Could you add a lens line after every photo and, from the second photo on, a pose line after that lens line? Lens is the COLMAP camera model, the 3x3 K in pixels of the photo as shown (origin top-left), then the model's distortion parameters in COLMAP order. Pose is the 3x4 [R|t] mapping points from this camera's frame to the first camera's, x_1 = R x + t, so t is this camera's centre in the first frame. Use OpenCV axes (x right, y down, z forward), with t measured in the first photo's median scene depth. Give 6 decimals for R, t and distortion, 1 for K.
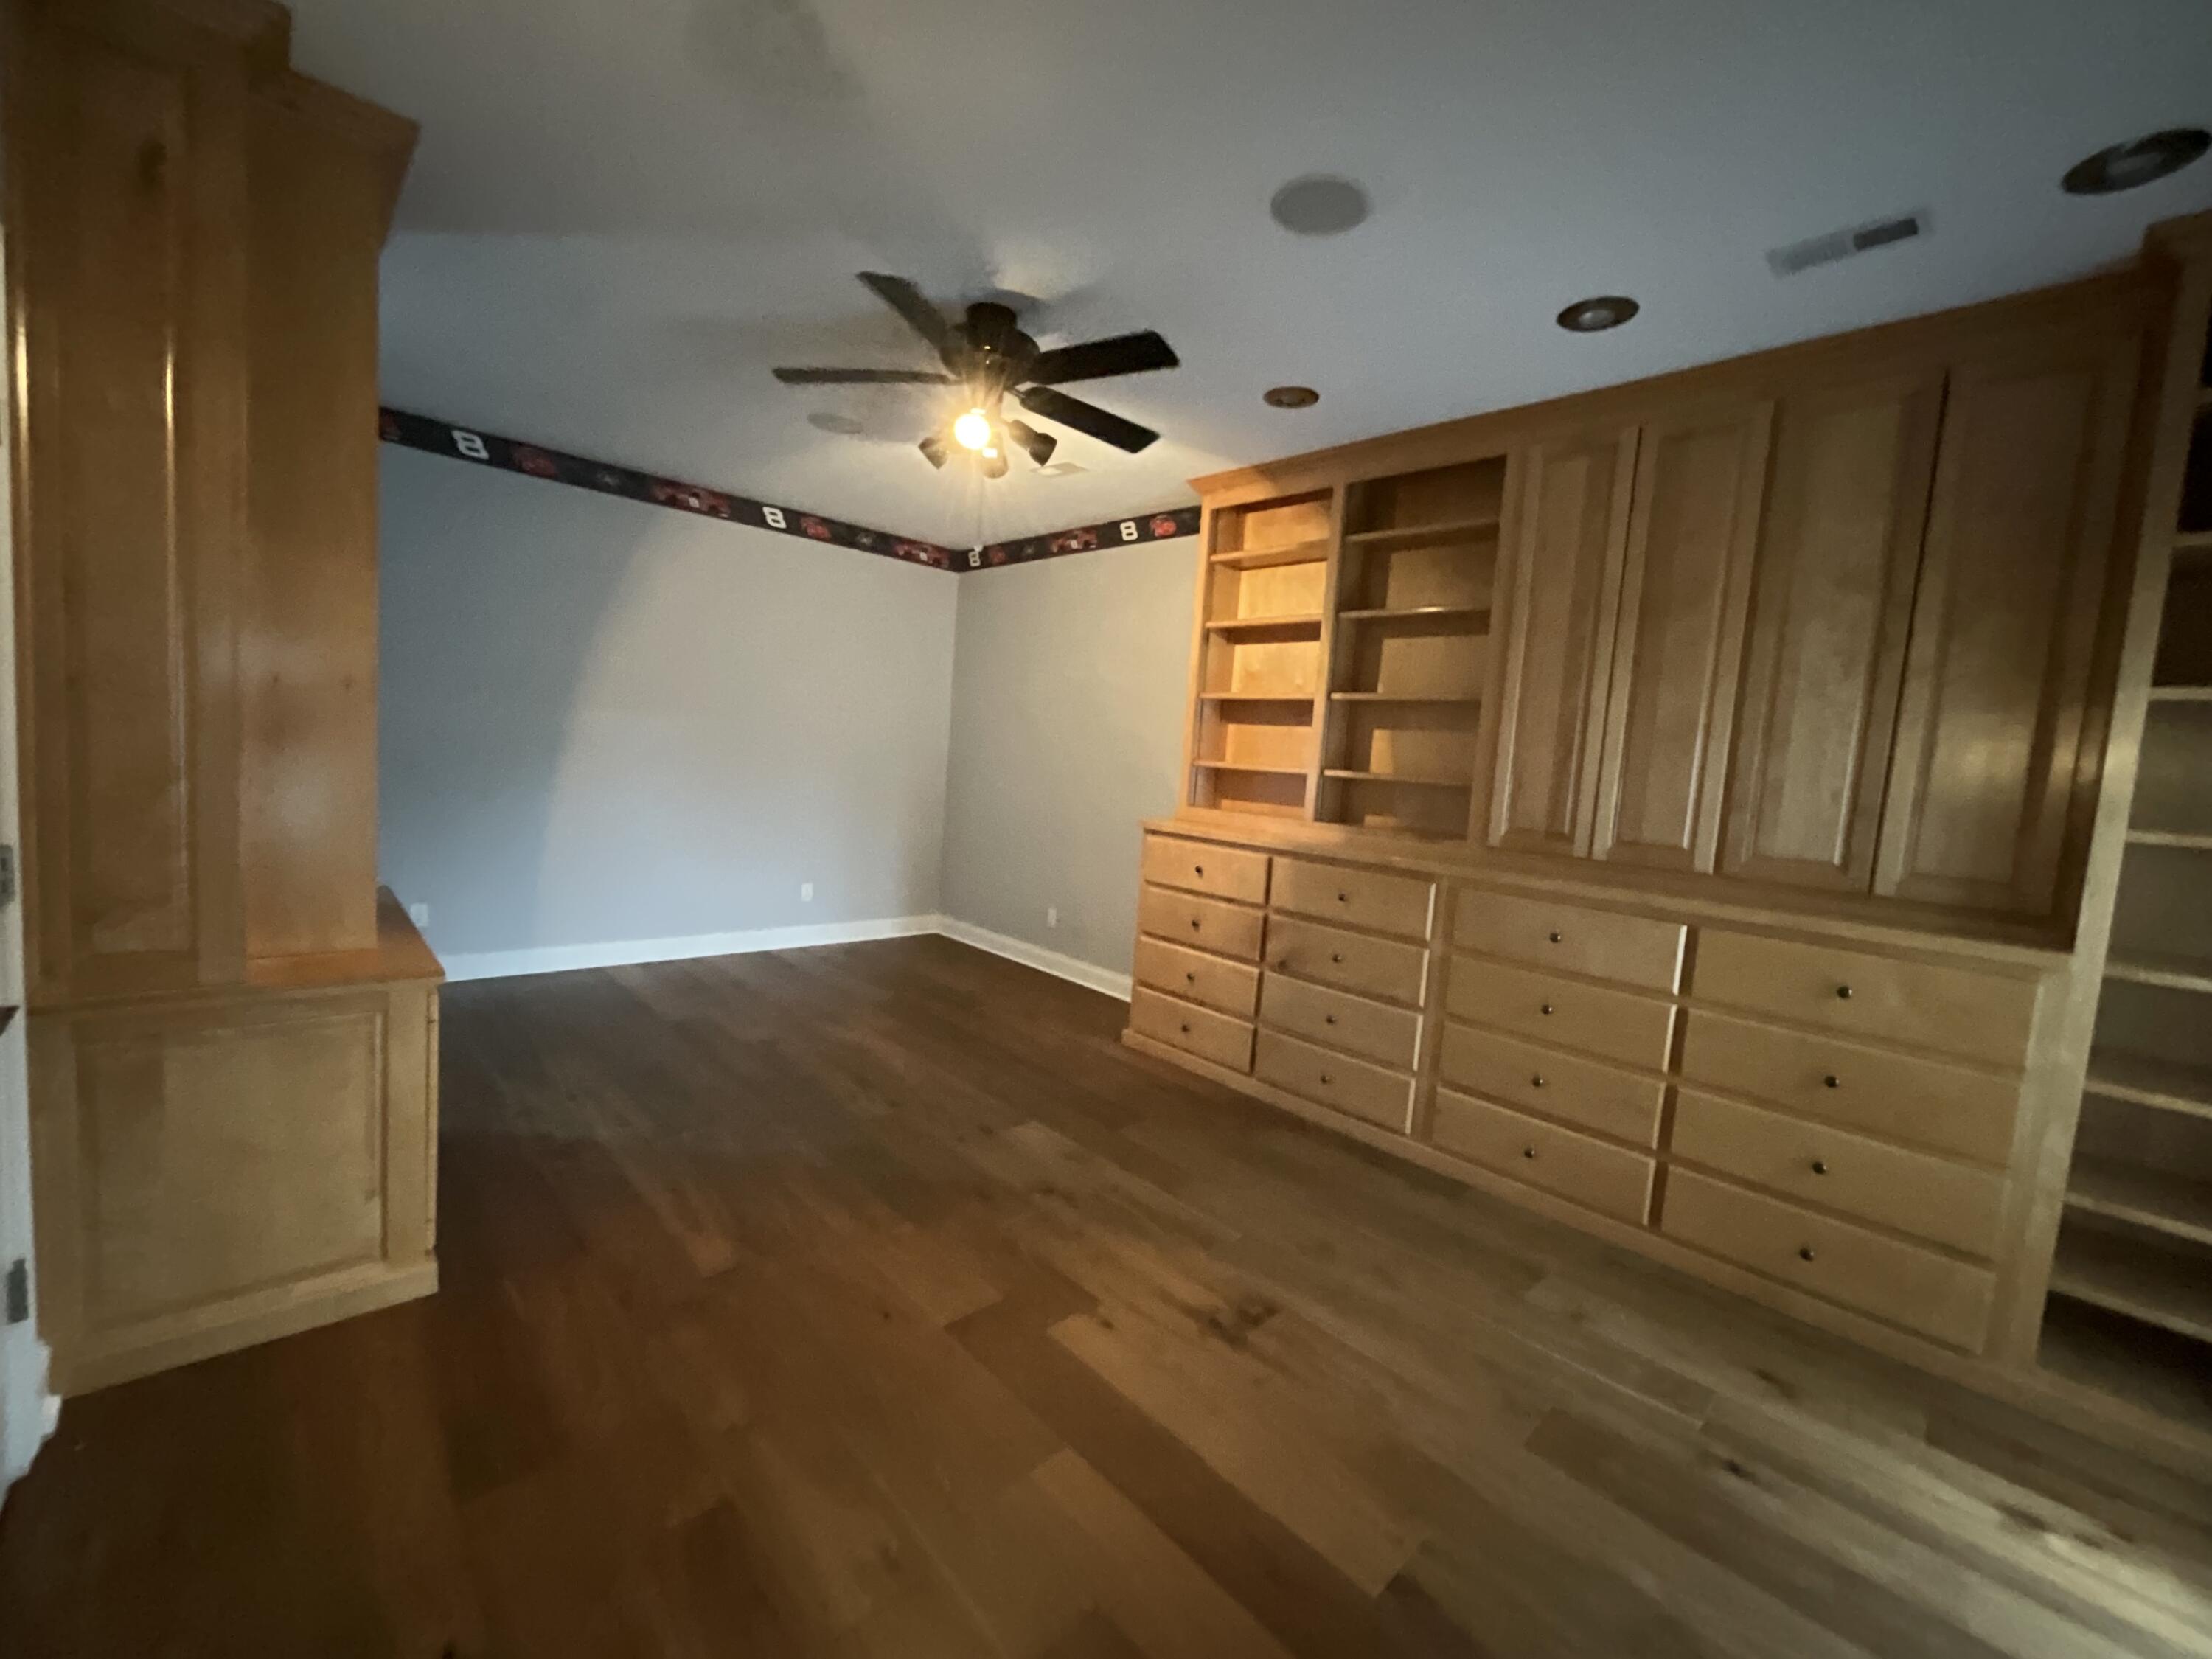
lens RADIAL K [[915.0, 0, 1106.0], [0, 915.0, 829.5], [0, 0, 1]] dist [0.060037, -0.000039]
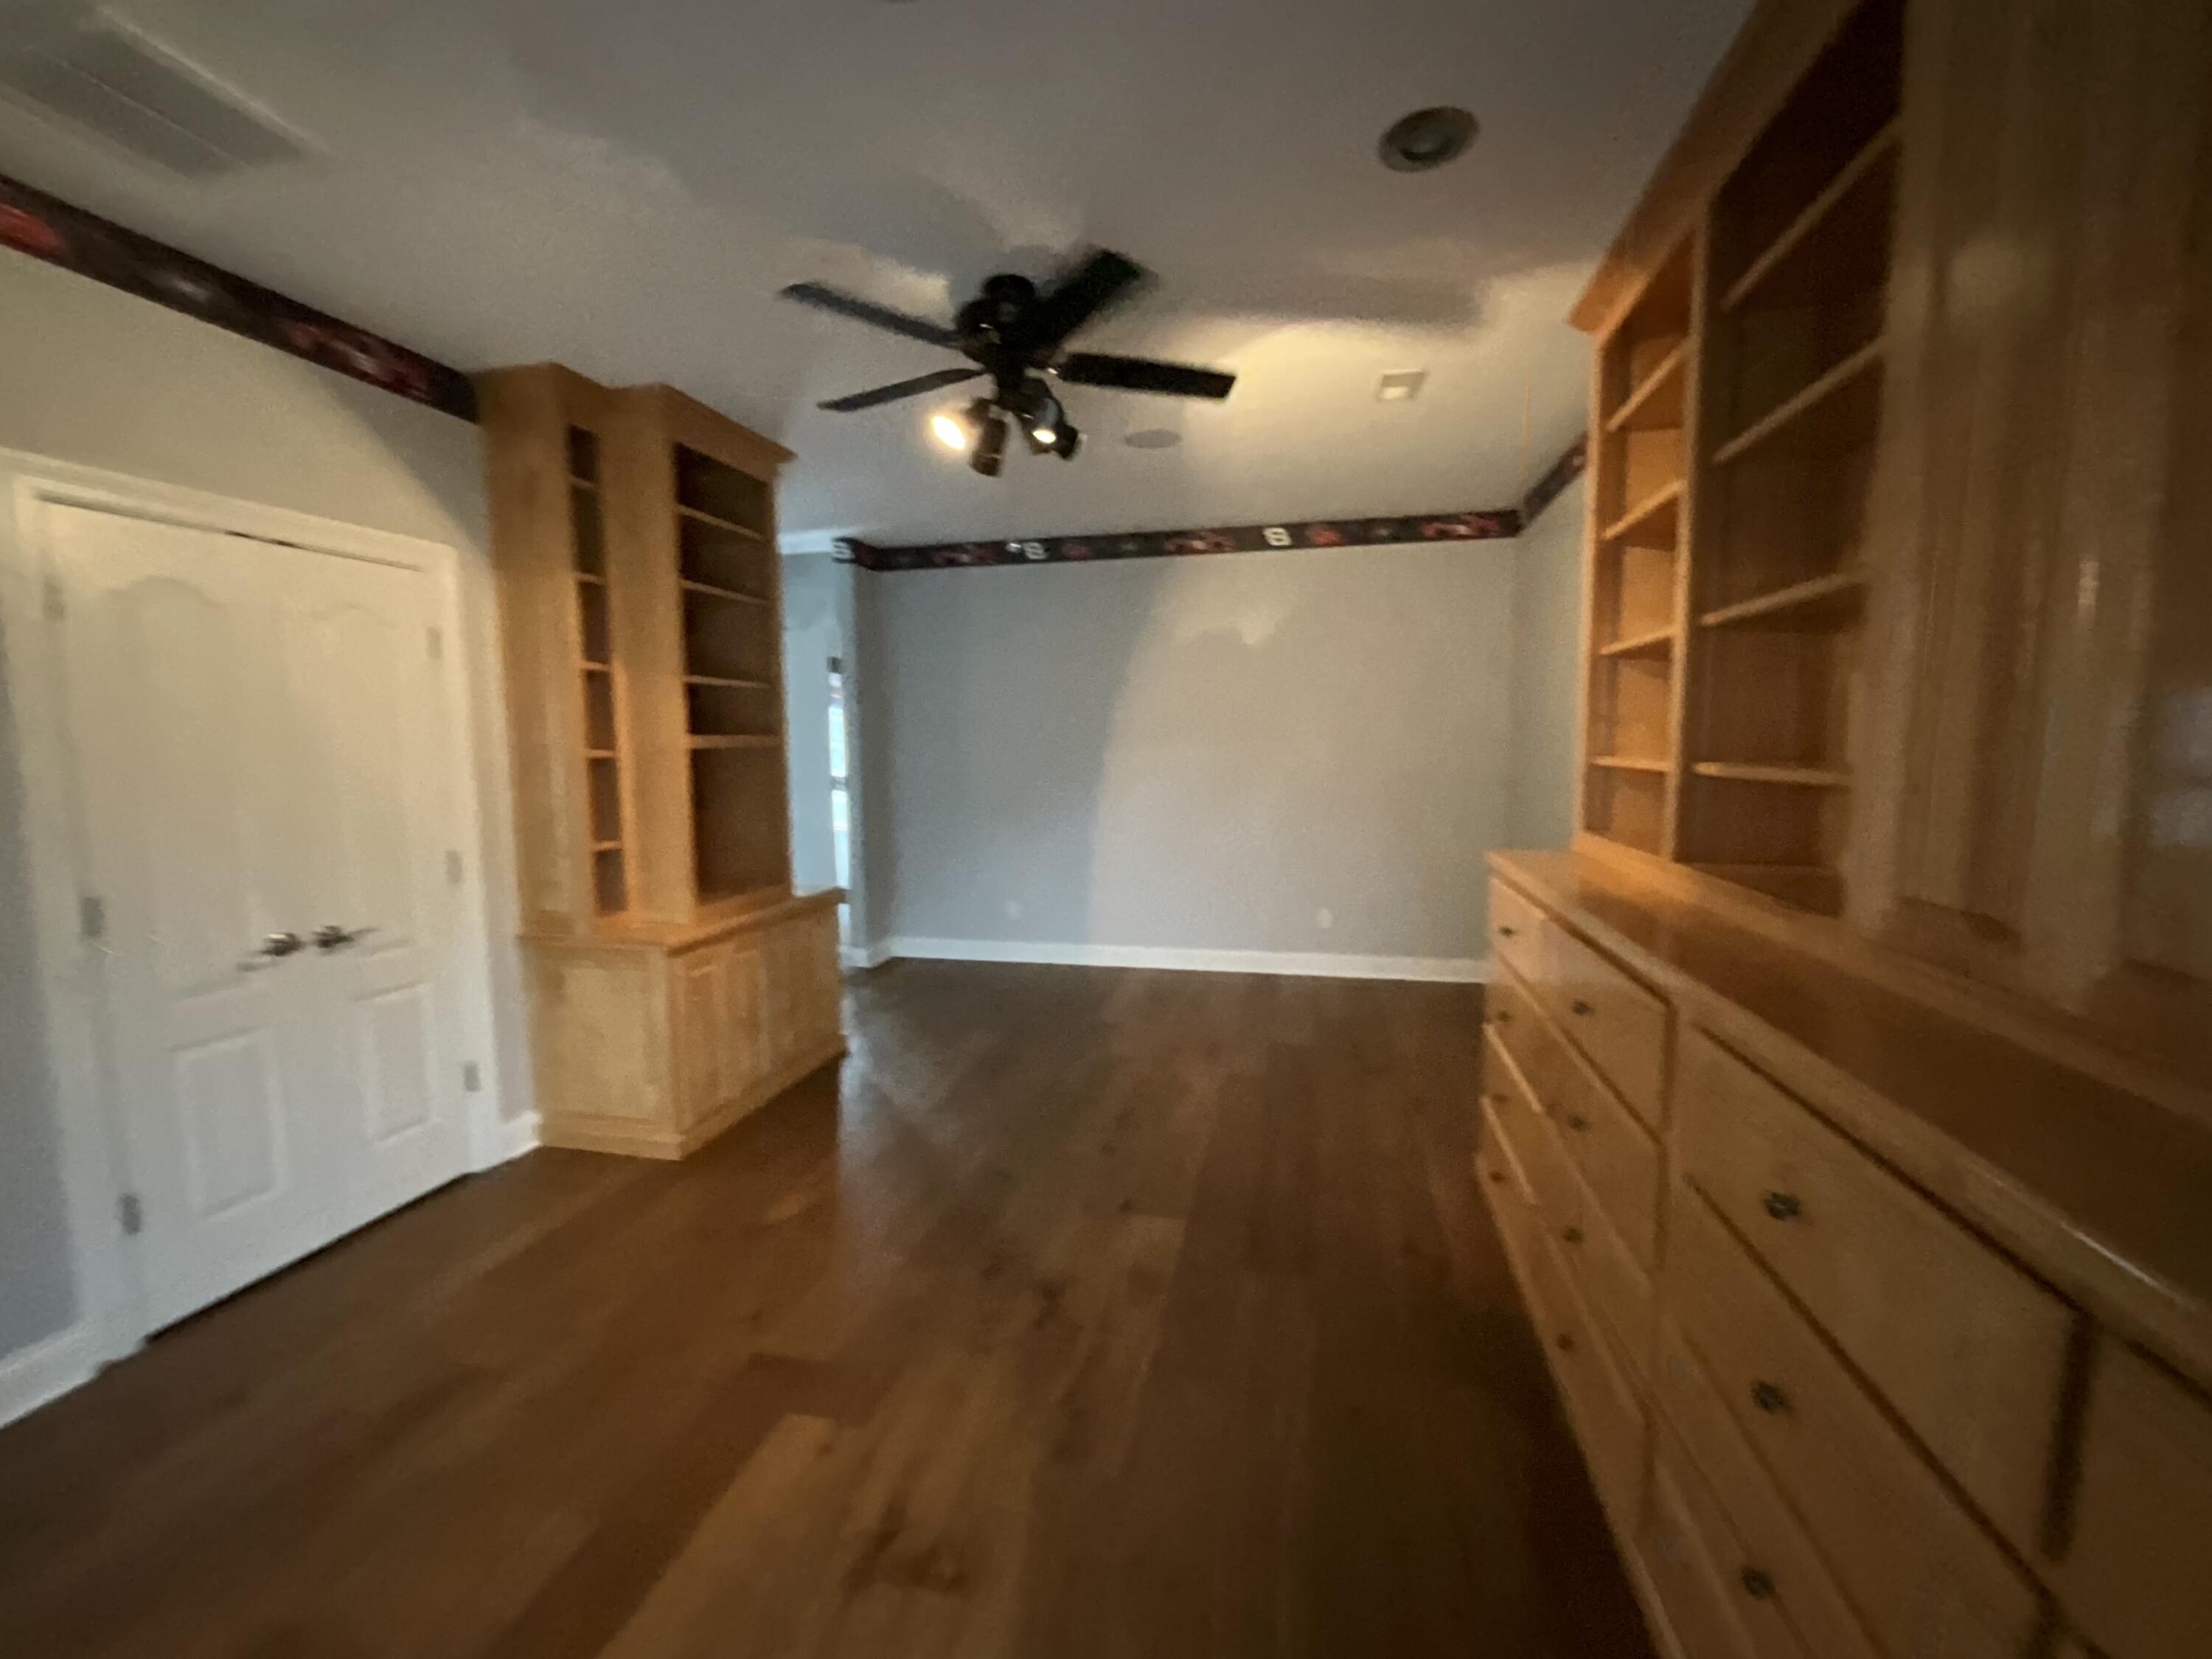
lens RADIAL K [[886.1, 0, 1111.7], [0, 886.1, 866.4], [0, 0, 1]] dist [0.001558, 0.000119]
pose [[0.567170, 0.037705, -0.822737, 0.414348], [-0.024812, 0.999280, 0.028691, -0.010899], [0.823227, 0.004140, 0.567698, 0.404509]]
